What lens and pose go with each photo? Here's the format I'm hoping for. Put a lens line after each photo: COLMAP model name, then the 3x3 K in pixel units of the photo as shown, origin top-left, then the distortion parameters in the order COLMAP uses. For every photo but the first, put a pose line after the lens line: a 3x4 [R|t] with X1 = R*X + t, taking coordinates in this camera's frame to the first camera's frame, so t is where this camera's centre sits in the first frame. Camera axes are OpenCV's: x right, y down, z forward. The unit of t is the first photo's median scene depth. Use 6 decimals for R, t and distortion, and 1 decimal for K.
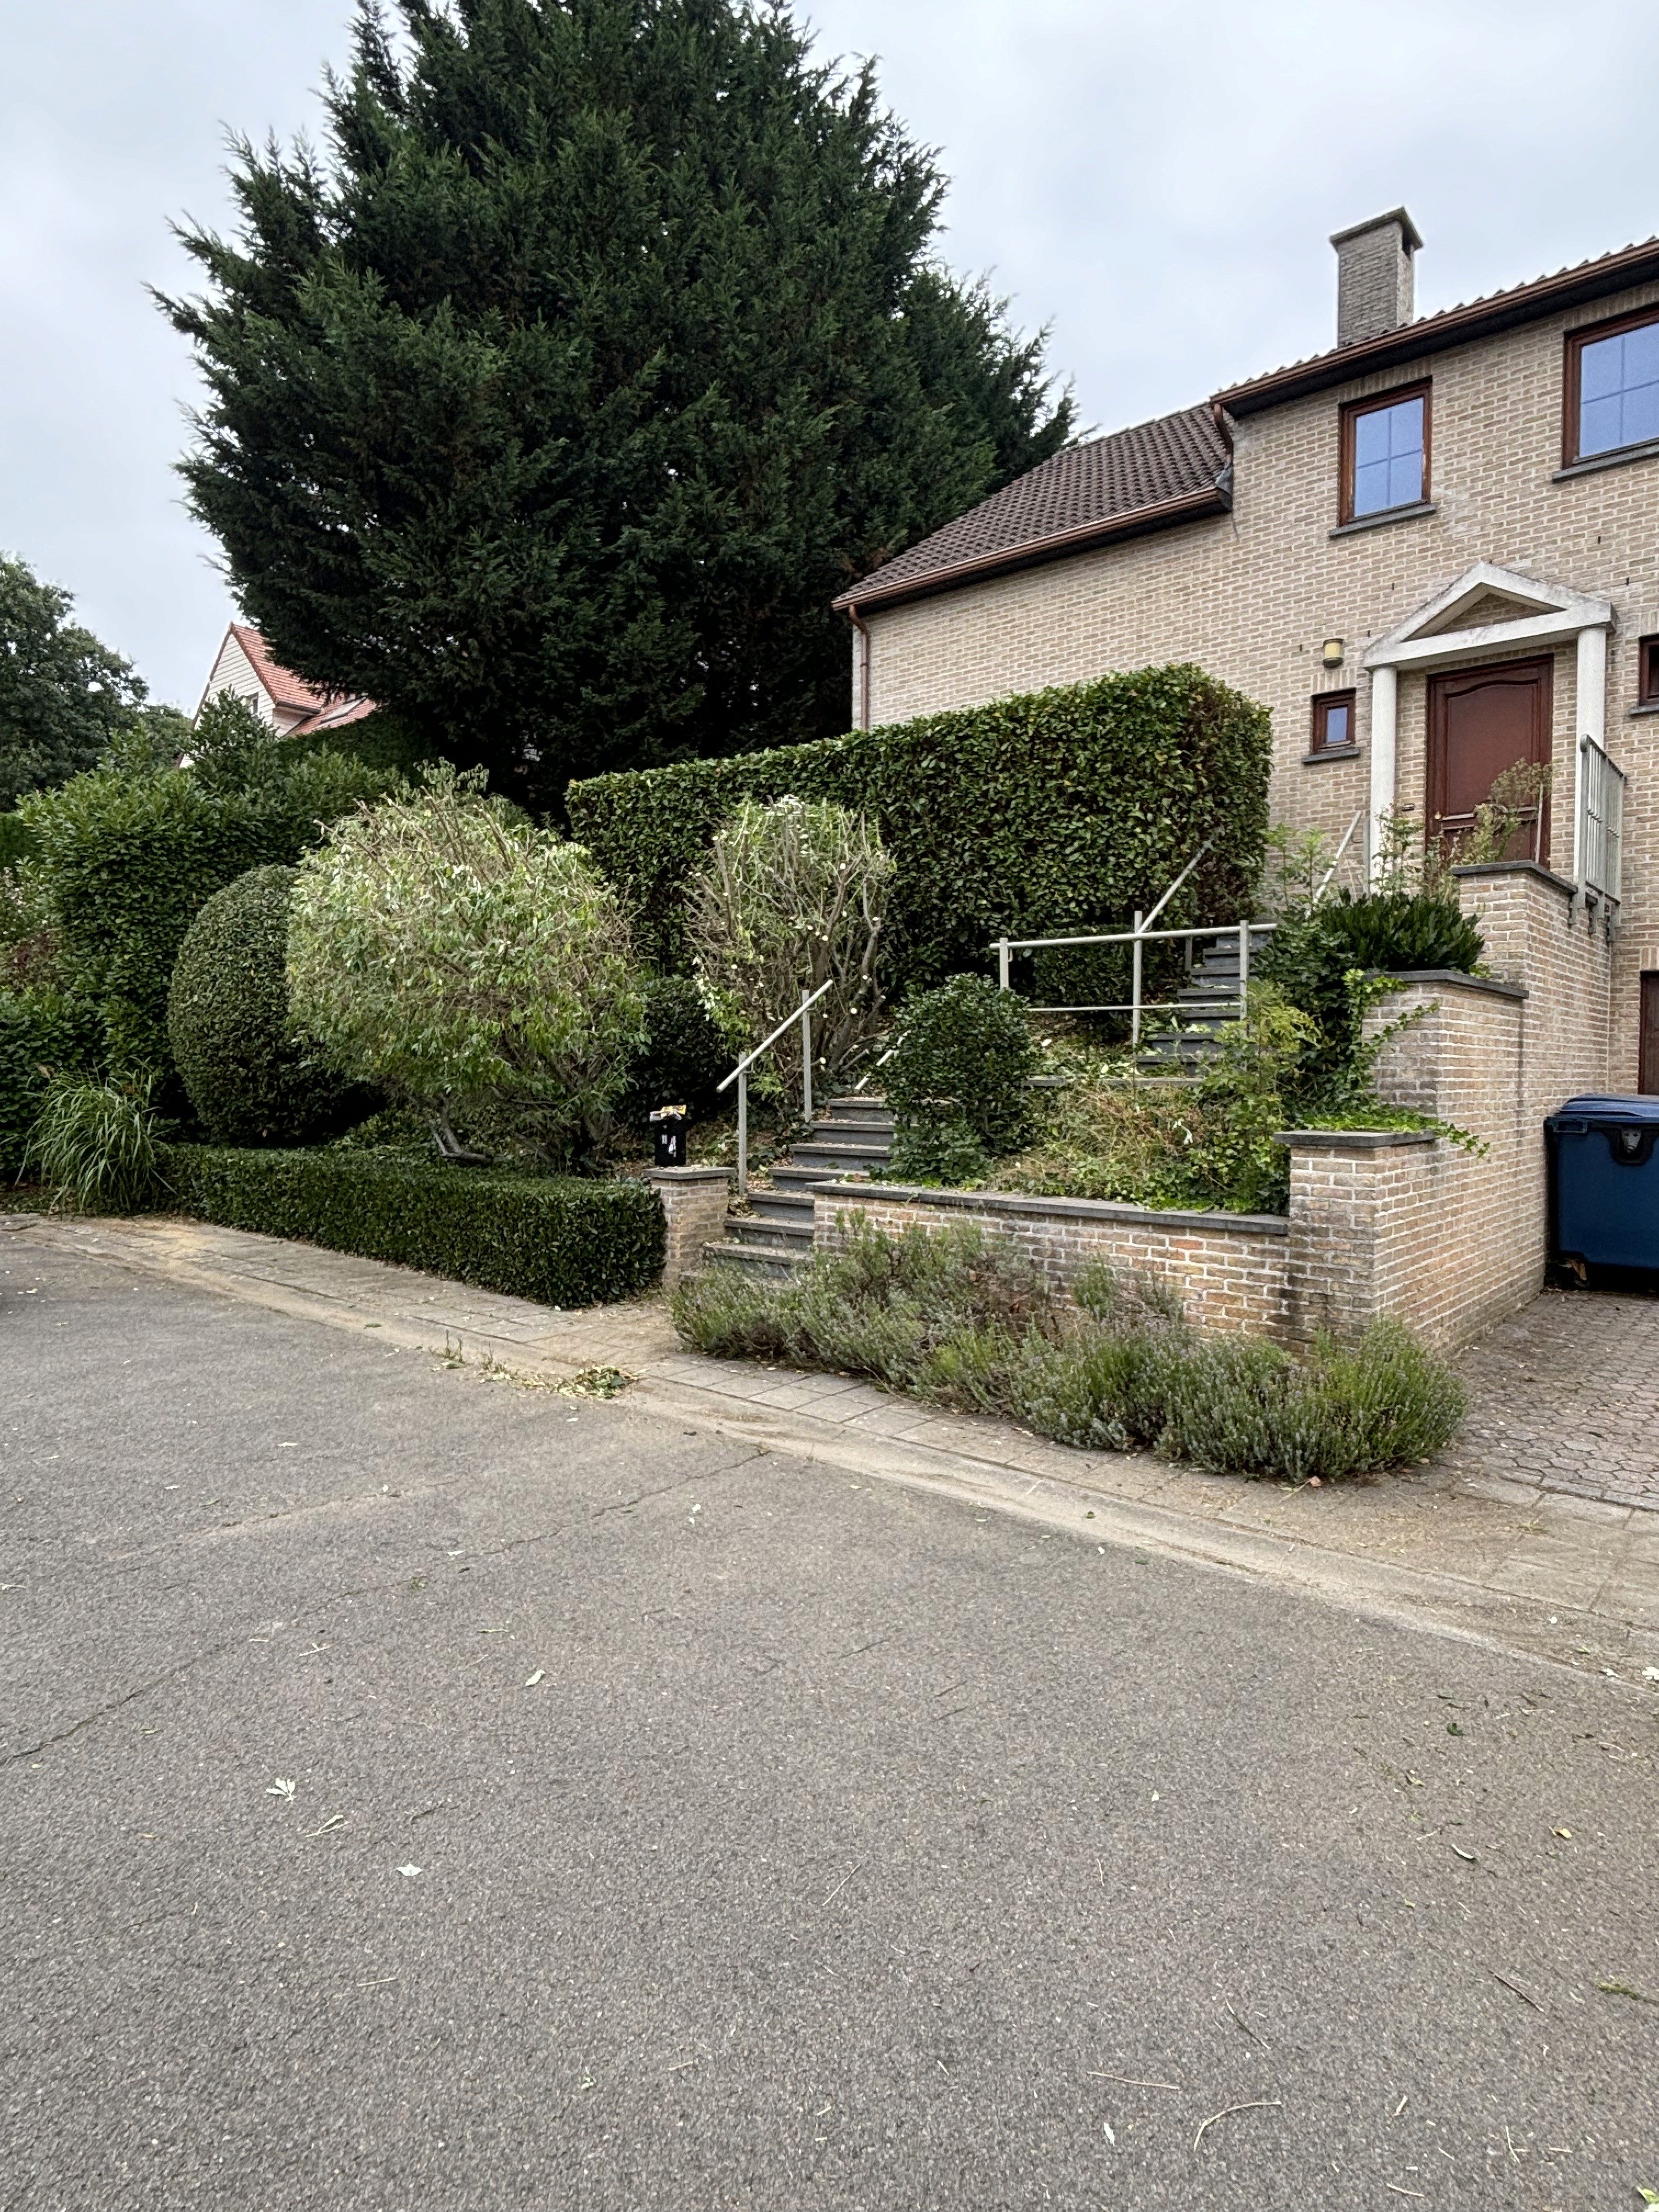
lens RADIAL K [[1252.4, 0, 826.0], [0, 1252.4, 1108.1], [0, 0, 1]] dist [-0.028808, -0.001311]
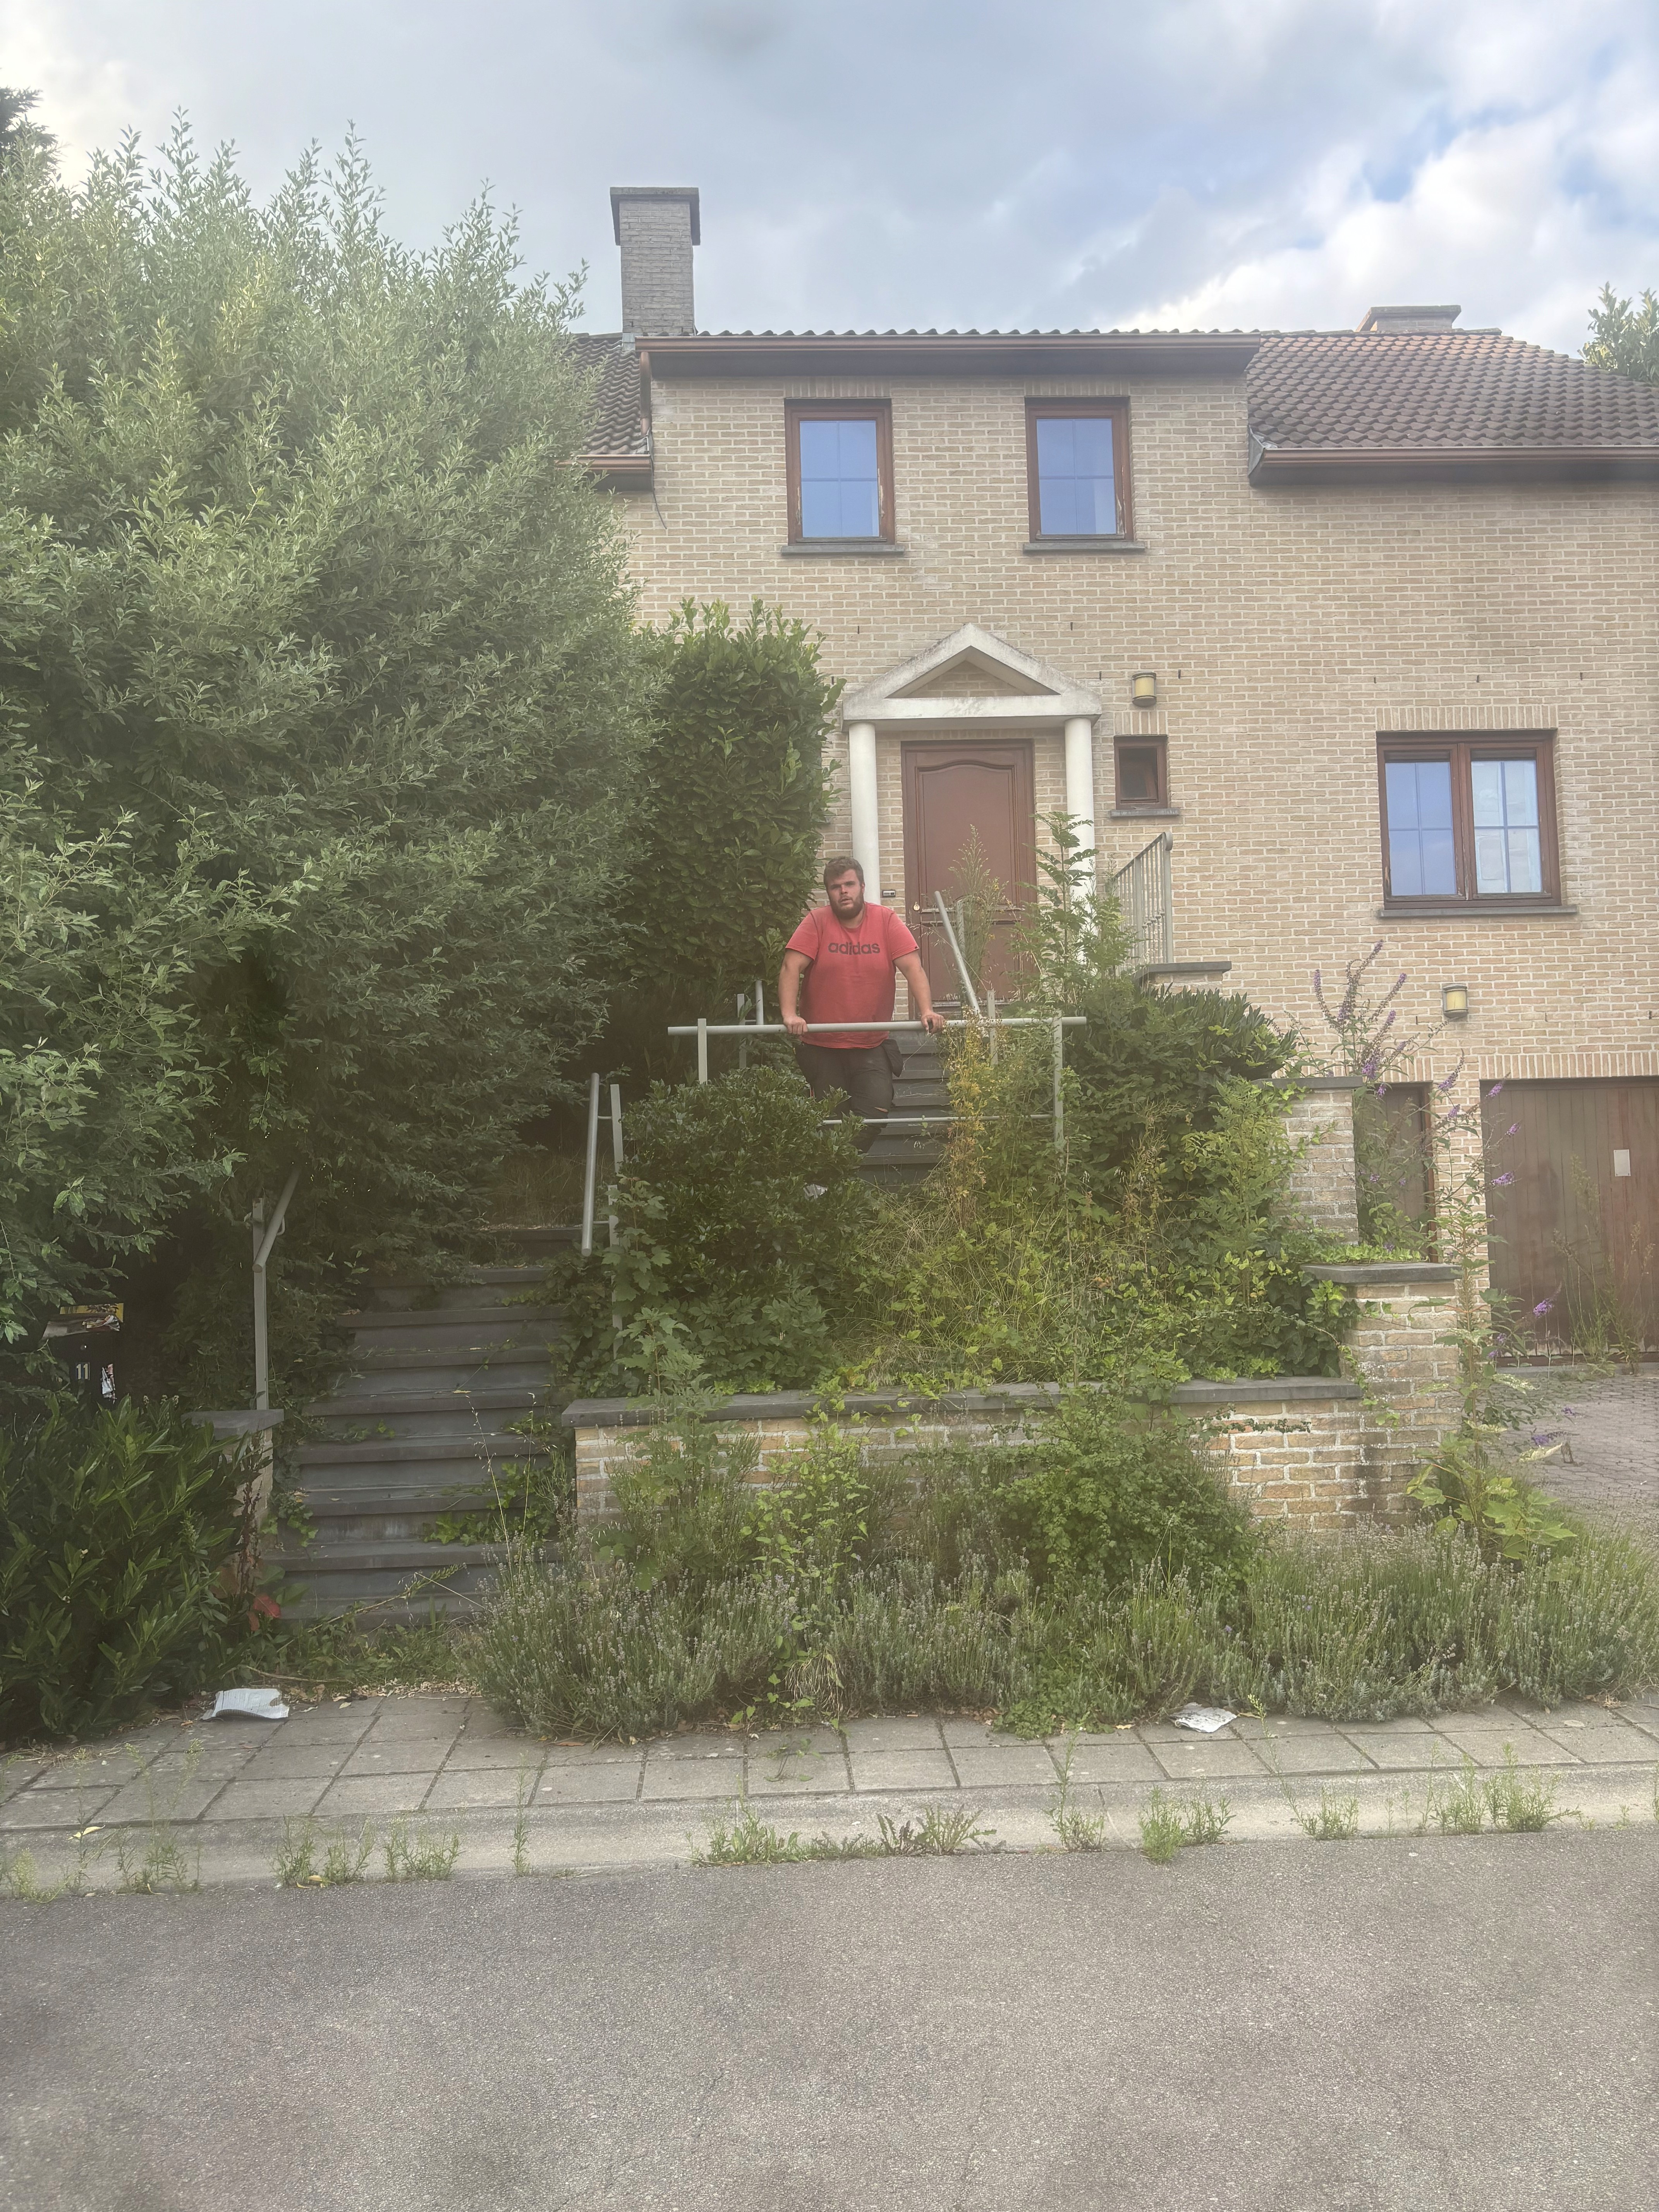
lens RADIAL K [[1659.0, 0, 828.8], [0, 1659.0, 1108.0], [0, 0, 1]] dist [0.001469, -0.014617]
pose [[0.723384, 0.014845, 0.690287, -0.367001], [0.058094, 0.994915, -0.082276, -0.008971], [-0.687998, 0.099618, 0.718843, 0.268843]]
